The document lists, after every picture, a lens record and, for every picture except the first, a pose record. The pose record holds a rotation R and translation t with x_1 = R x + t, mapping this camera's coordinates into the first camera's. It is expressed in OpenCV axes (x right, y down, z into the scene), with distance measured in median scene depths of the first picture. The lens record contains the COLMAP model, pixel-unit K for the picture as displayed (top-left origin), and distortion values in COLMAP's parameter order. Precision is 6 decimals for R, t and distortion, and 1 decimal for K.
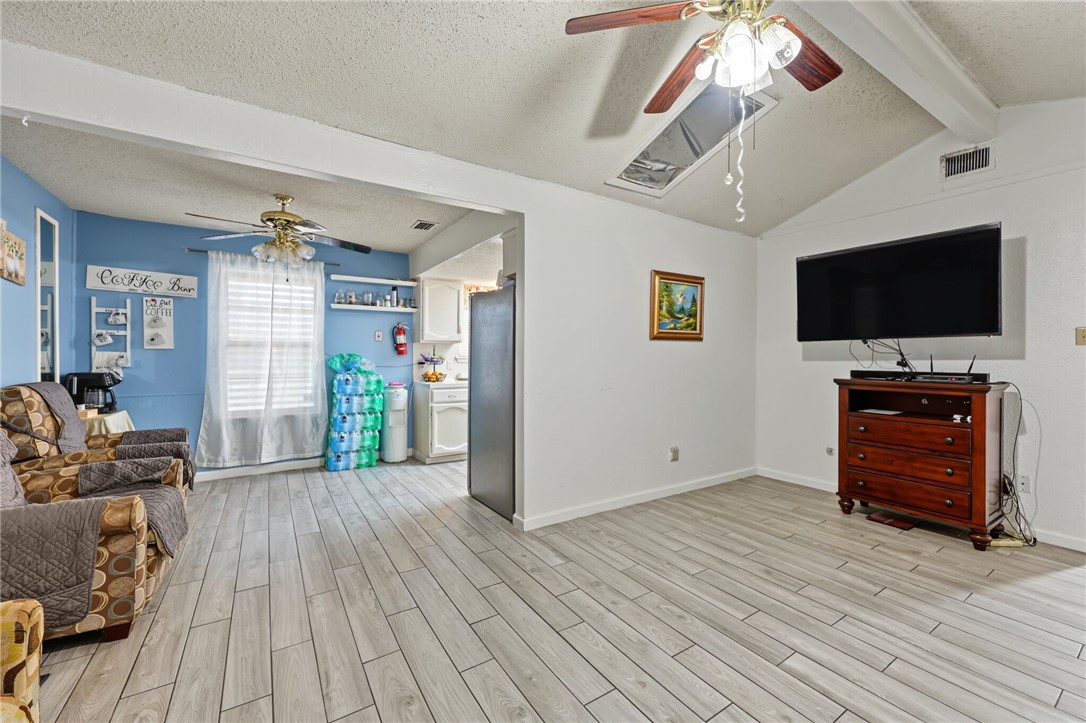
lens RADIAL K [[441.0, 0, 551.0], [0, 441.0, 353.8], [0, 0, 1]] dist [0.004277, -0.000454]
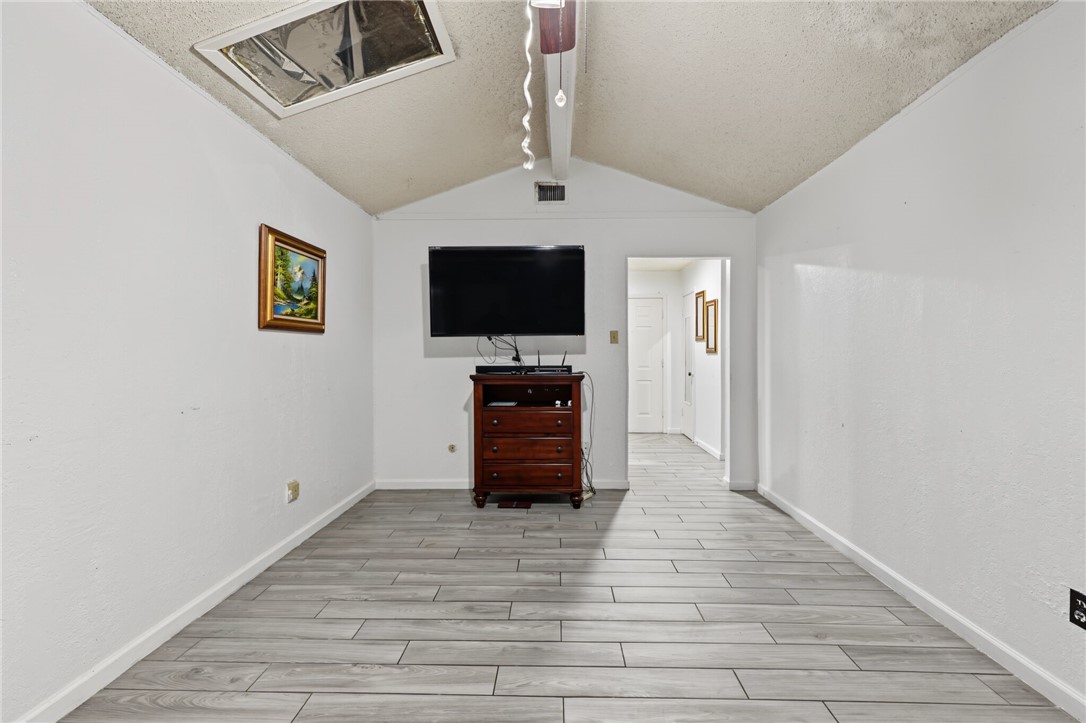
lens RADIAL K [[453.0, 0, 545.5], [0, 453.0, 354.5], [0, 0, 1]] dist [0.003356, -0.000175]
pose [[0.576881, -0.007930, 0.816790, -0.096938], [0.004232, 0.999968, 0.006720, 0.004373], [-0.816817, -0.000420, 0.576897, 0.295777]]
